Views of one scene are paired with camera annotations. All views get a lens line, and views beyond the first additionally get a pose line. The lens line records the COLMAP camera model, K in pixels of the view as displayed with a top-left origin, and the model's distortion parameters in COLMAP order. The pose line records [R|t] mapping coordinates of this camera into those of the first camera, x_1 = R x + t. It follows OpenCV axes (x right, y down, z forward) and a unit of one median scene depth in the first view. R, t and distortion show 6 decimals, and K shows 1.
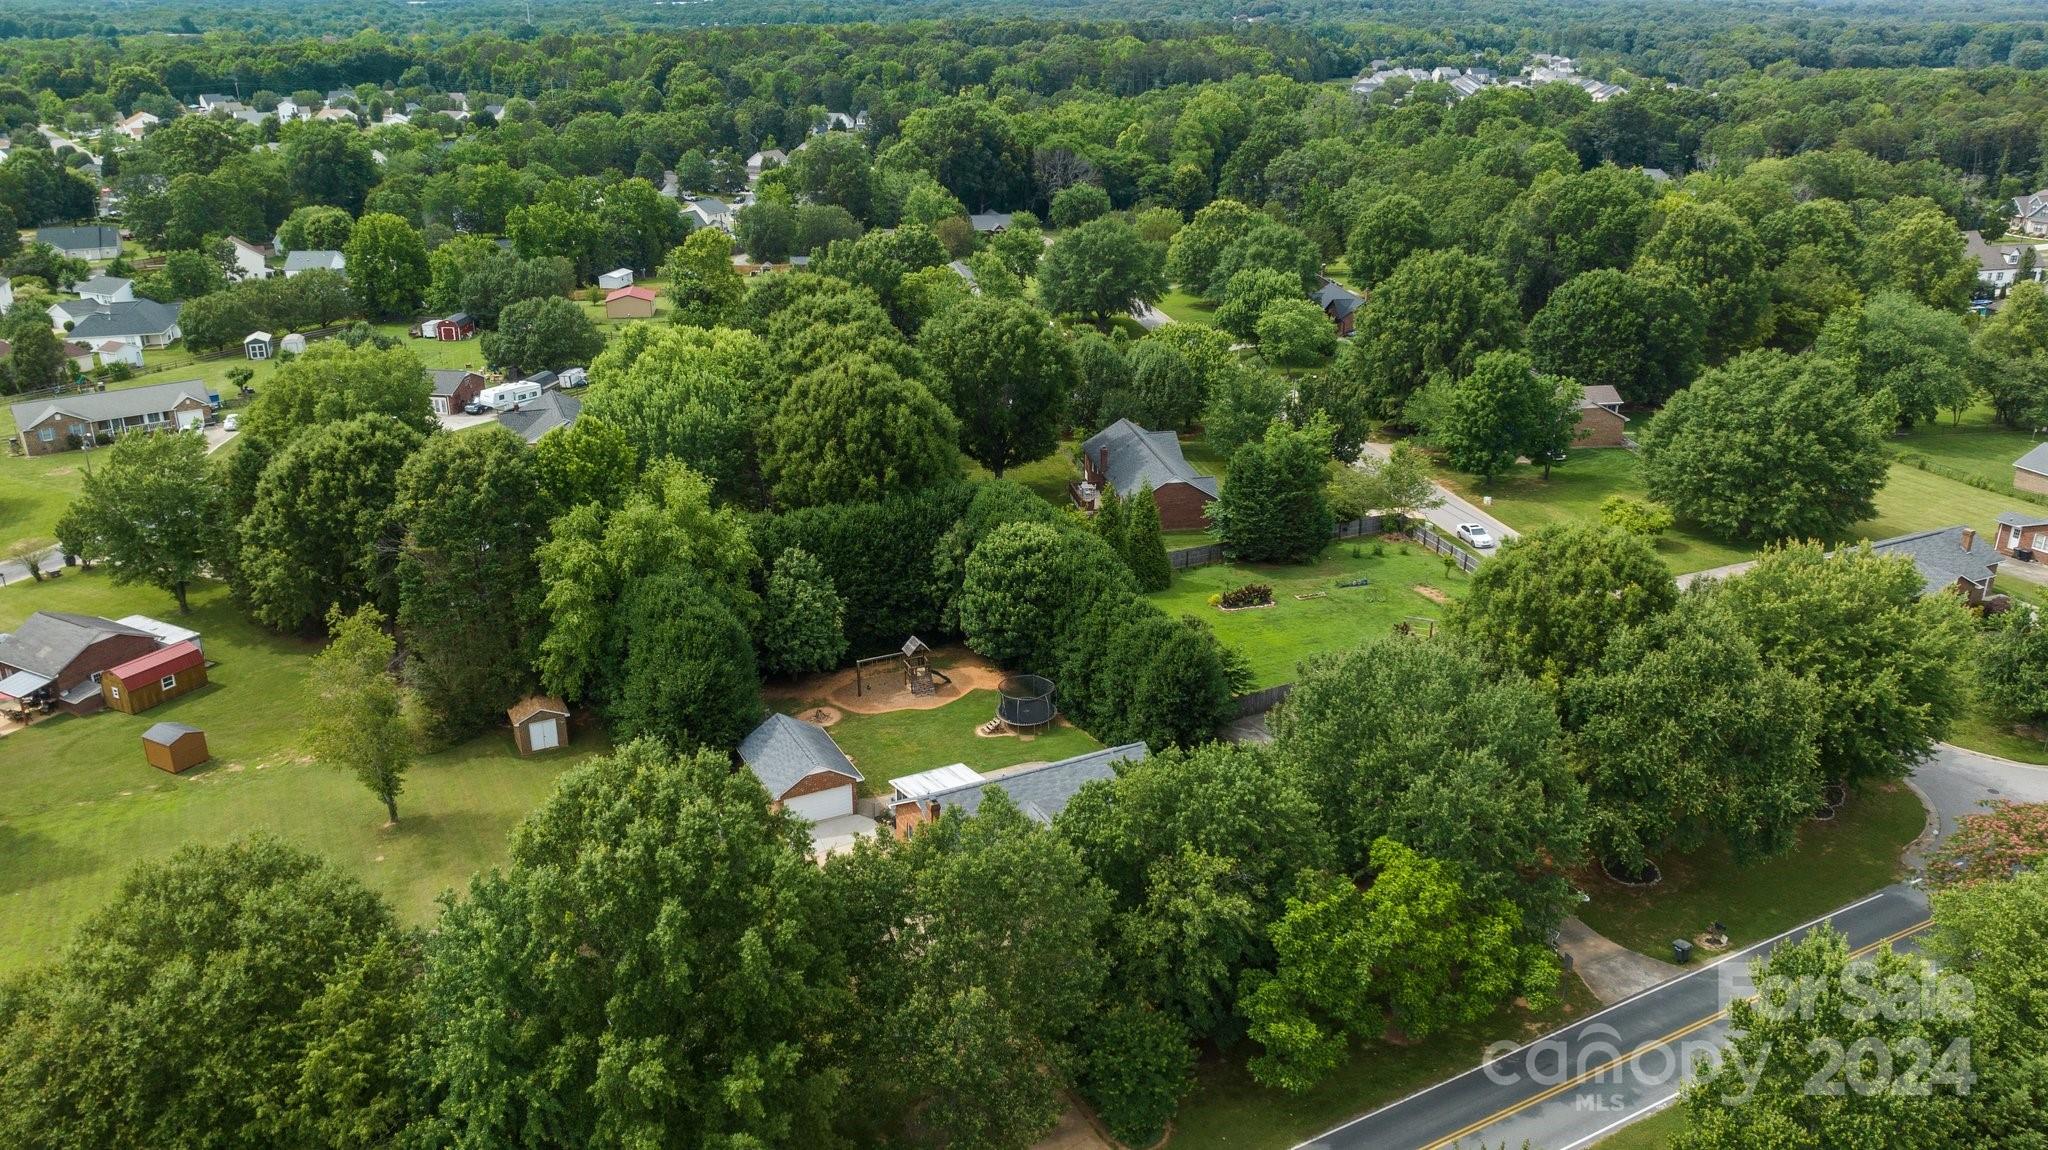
lens RADIAL K [[1444.9, 0, 1024.0], [0, 1444.9, 575.0], [0, 0, 1]] dist [-0.015809, -0.002906]
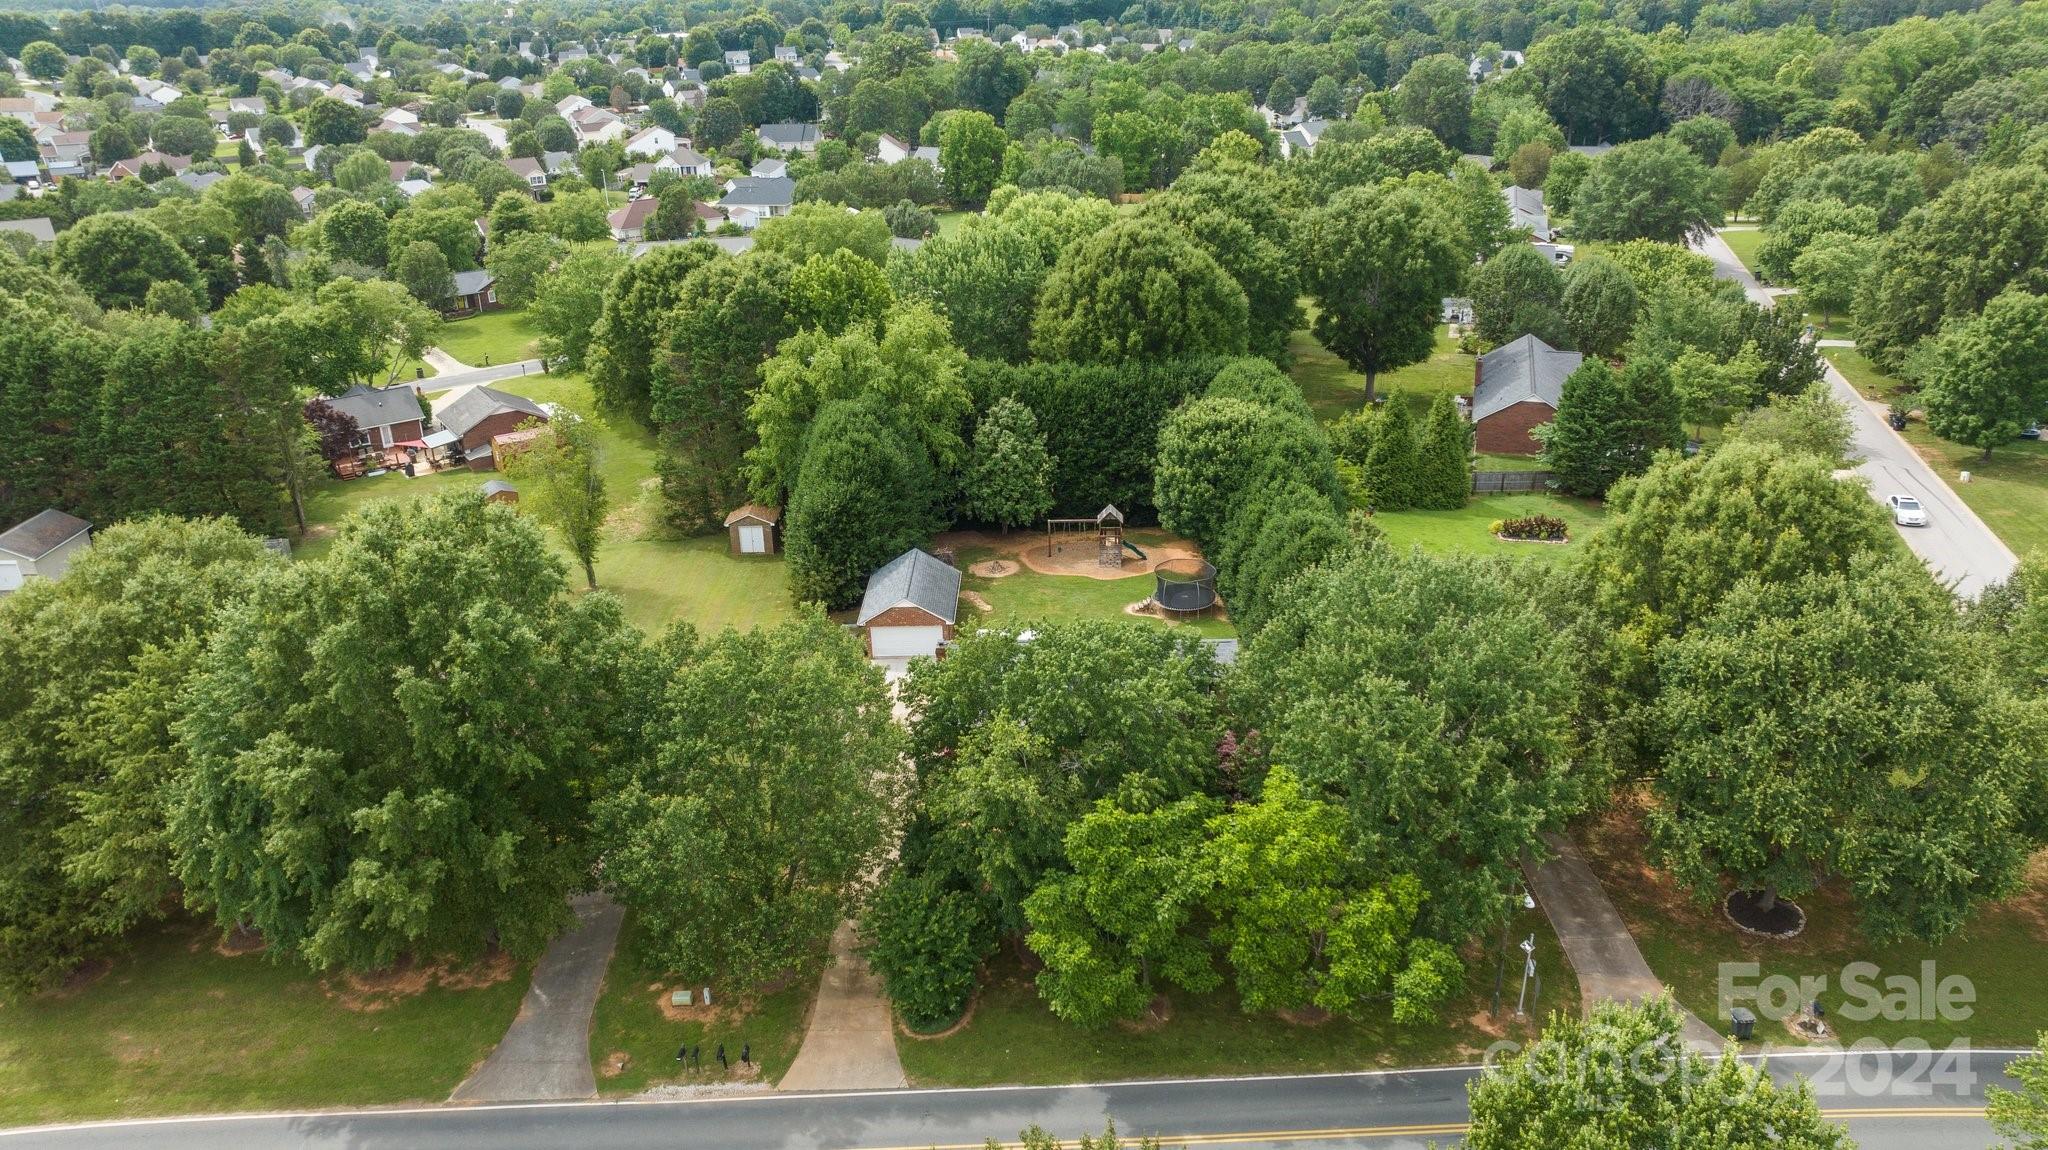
lens RADIAL K [[1379.1, 0, 1081.2], [0, 1379.1, 563.5], [0, 0, 1]] dist [-0.041227, 0.057660]
pose [[0.898771, 0.160326, -0.408051, 0.274630], [-0.144500, 0.987058, 0.069546, 0.019329], [0.413920, -0.003543, 0.910306, 0.150278]]
